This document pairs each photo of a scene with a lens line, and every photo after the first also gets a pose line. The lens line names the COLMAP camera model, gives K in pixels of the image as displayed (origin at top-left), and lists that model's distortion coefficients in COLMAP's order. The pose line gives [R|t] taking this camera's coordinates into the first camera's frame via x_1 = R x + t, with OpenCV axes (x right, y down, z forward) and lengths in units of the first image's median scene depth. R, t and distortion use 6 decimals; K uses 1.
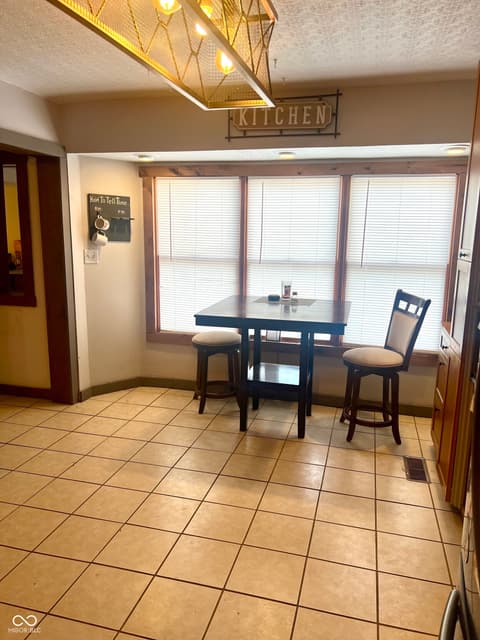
lens RADIAL K [[479.7, 0, 239.1], [0, 479.7, 316.8], [0, 0, 1]] dist [0.093752, -0.084142]
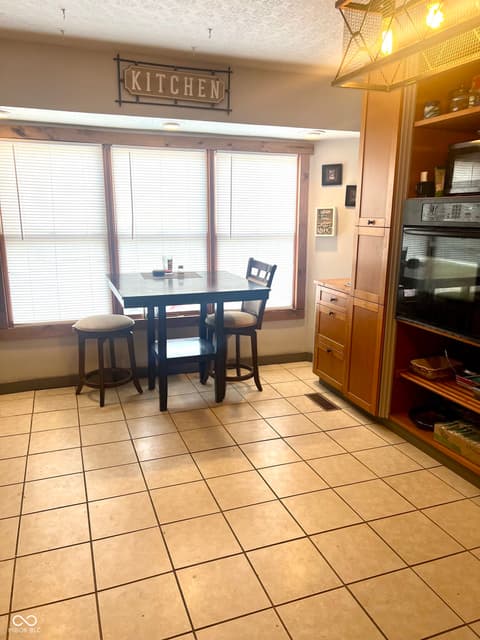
lens RADIAL K [[479.7, 0, 239.1], [0, 479.7, 316.8], [0, 0, 1]] dist [0.093752, -0.084142]
pose [[0.826557, -0.138554, 0.545533, -0.388191], [0.106687, 0.990225, 0.089850, -0.025788], [-0.552649, -0.016065, 0.833259, 0.100887]]
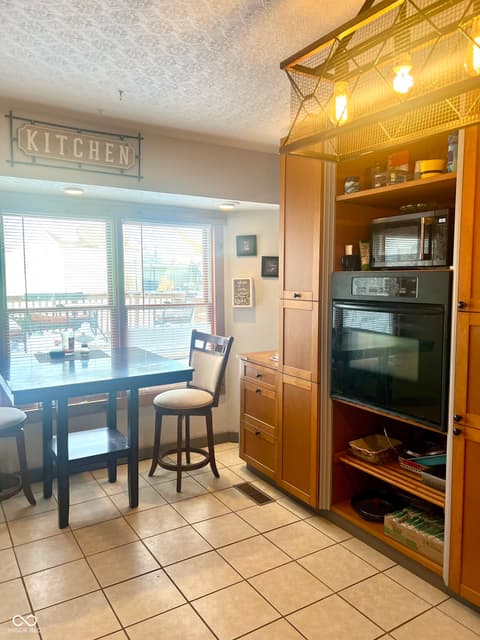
lens RADIAL K [[479.7, 0, 239.1], [0, 479.7, 316.8], [0, 0, 1]] dist [0.093752, -0.084142]
pose [[0.691152, -0.083606, 0.717857, -0.354010], [0.135297, 0.990693, -0.014882, -0.056670], [-0.709932, 0.107410, 0.696032, 0.205826]]
